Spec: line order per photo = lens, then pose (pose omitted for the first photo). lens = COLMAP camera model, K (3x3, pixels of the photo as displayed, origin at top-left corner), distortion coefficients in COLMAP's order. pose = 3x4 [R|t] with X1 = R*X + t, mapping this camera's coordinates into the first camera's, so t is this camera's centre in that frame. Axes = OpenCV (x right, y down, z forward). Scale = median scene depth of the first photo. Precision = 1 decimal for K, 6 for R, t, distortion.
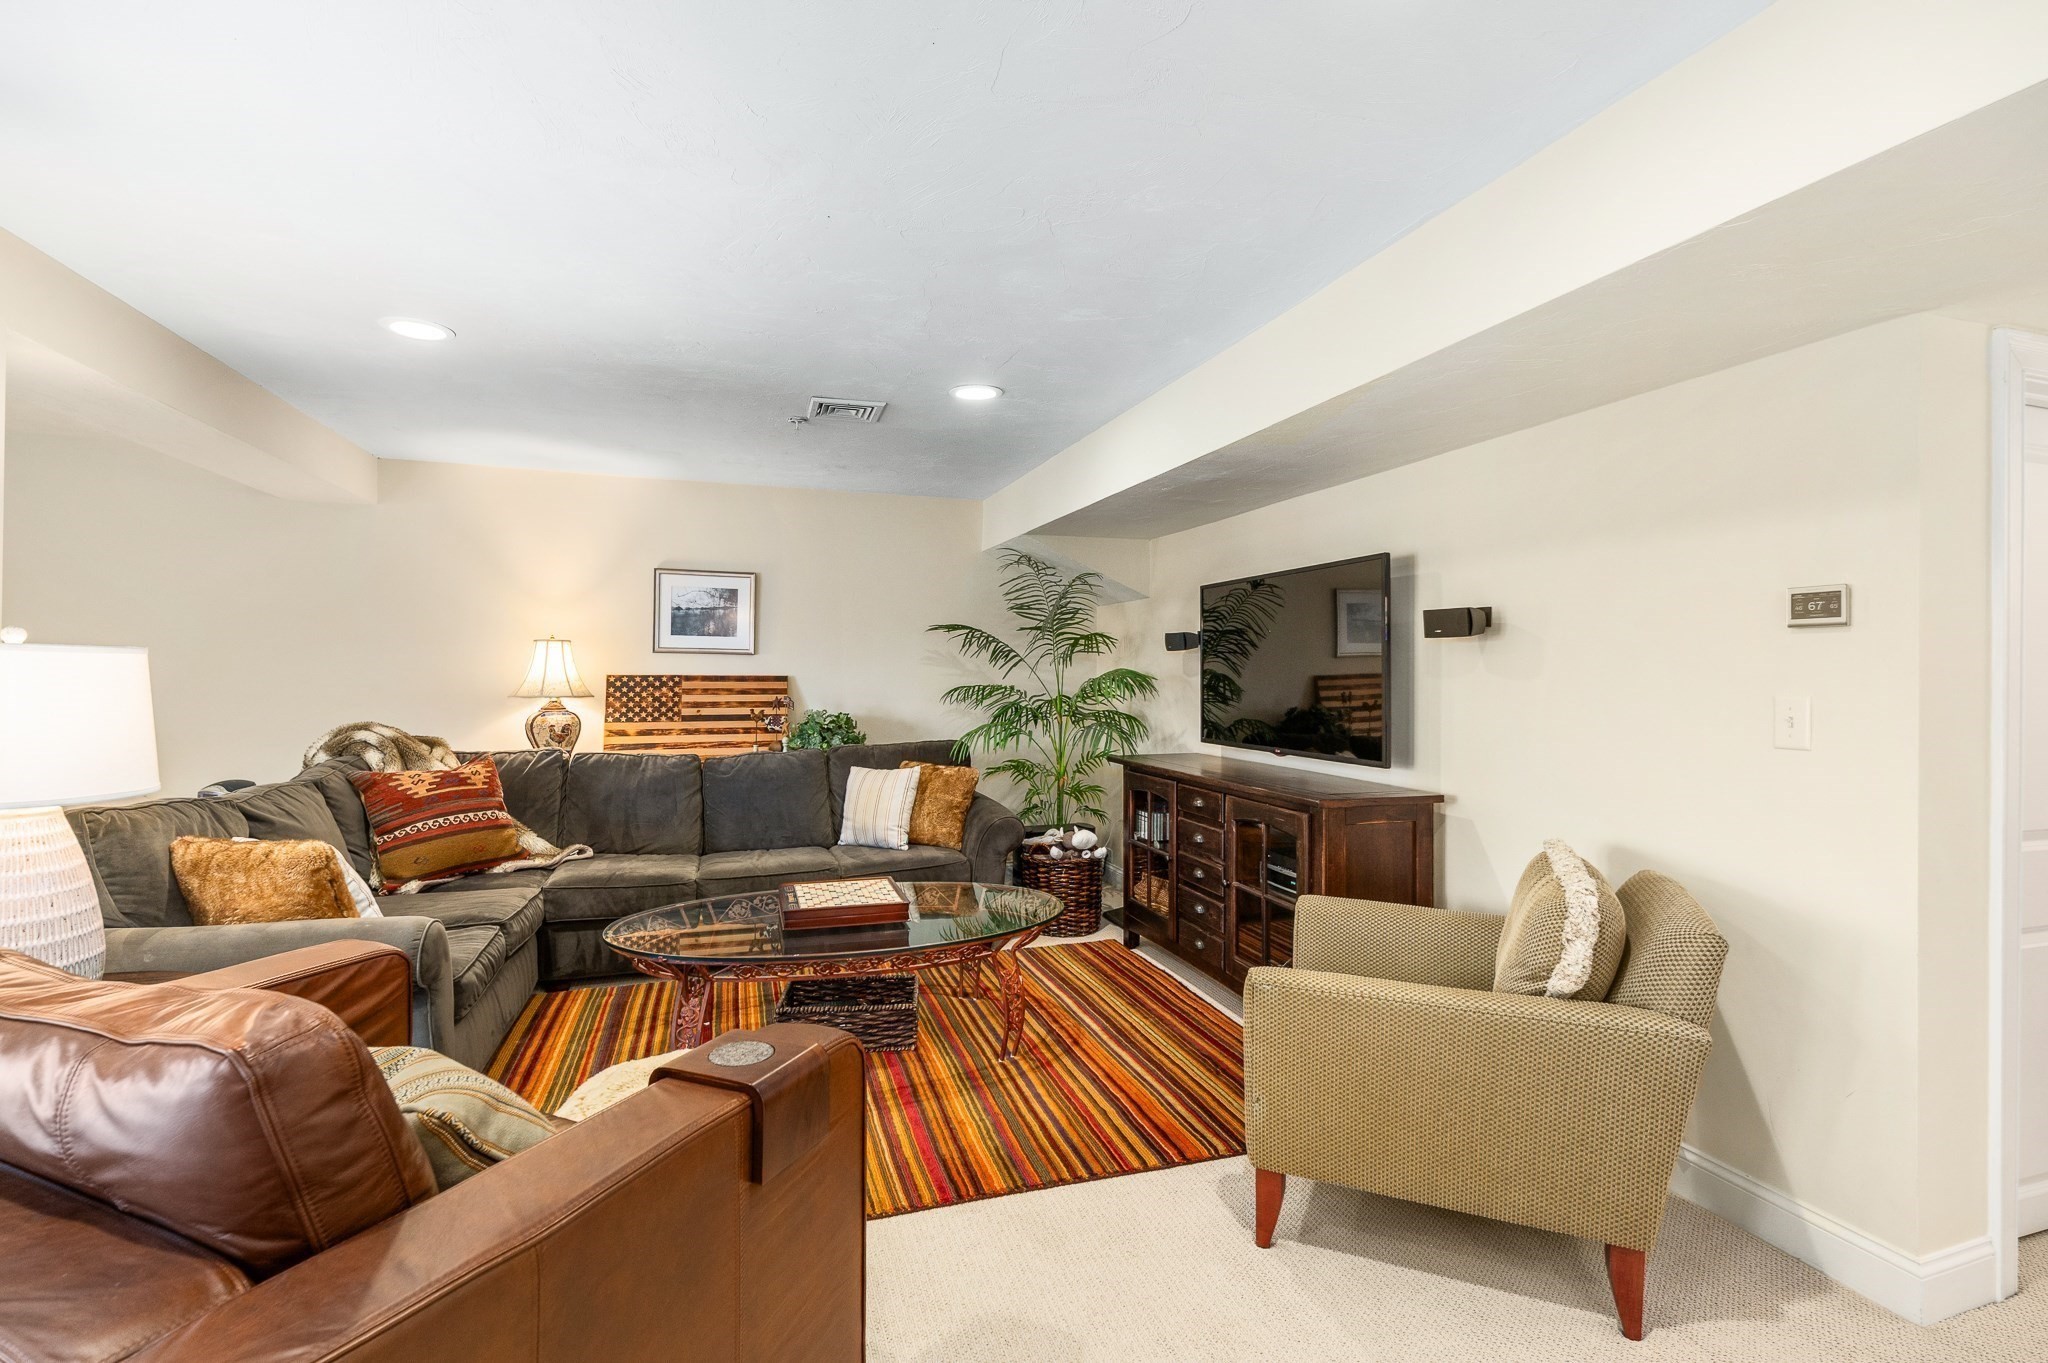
lens RADIAL K [[896.9, 0, 1016.3], [0, 896.9, 681.4], [0, 0, 1]] dist [0.003268, -0.002133]
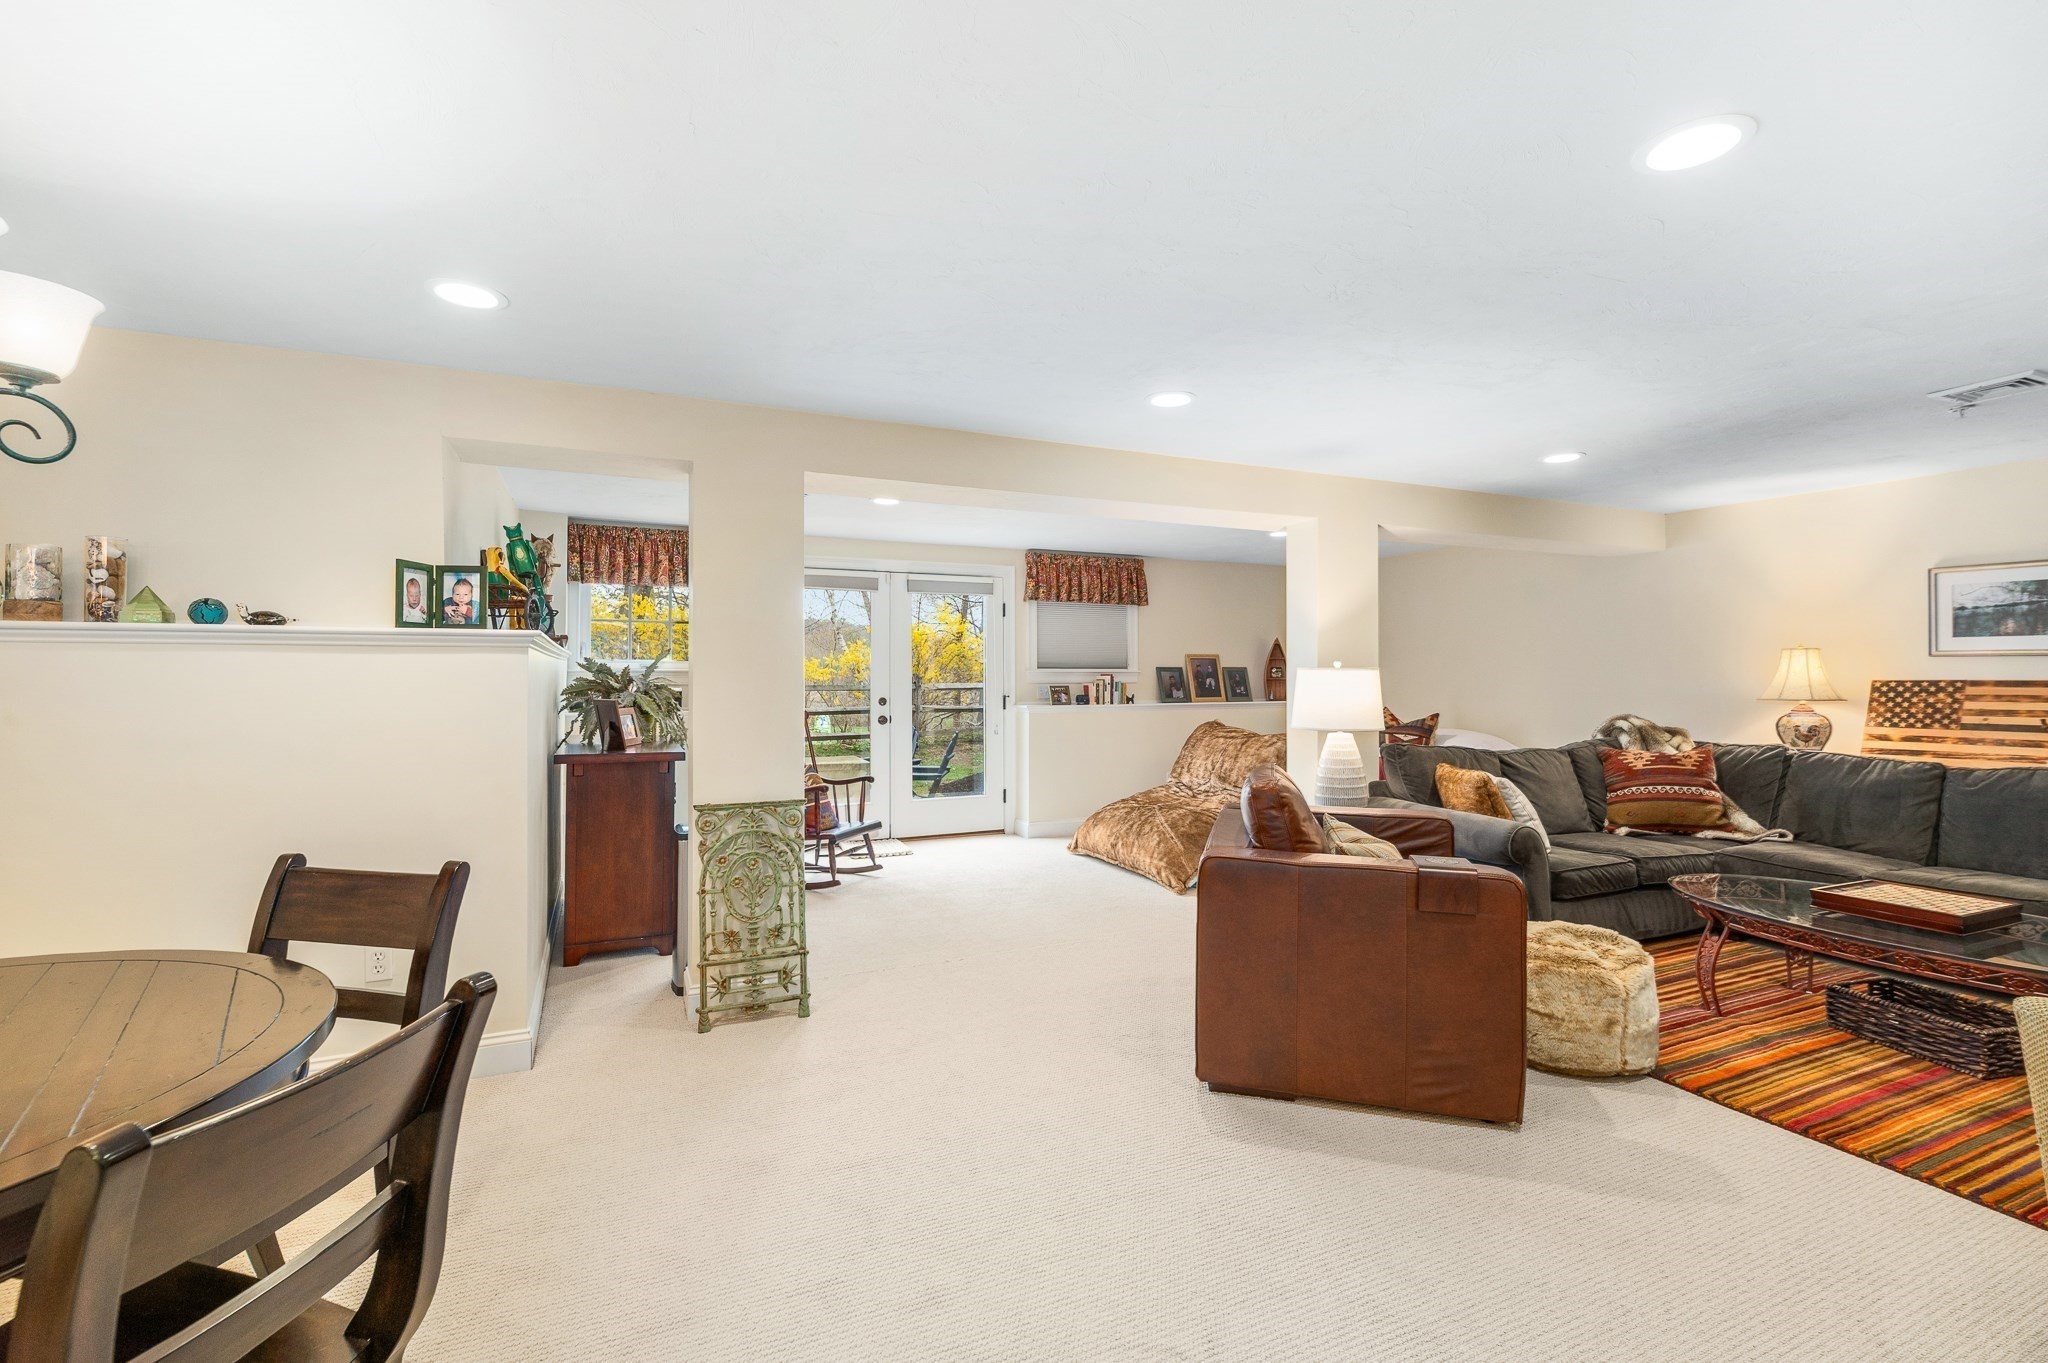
lens RADIAL K [[896.9, 0, 1015.9], [0, 896.9, 678.7], [0, 0, 1]] dist [0.003268, -0.002133]
pose [[0.094089, -0.002966, -0.995559, 0.467795], [-0.002325, 0.999992, -0.003199, -0.003204], [0.995561, 0.002615, 0.094081, -0.063679]]
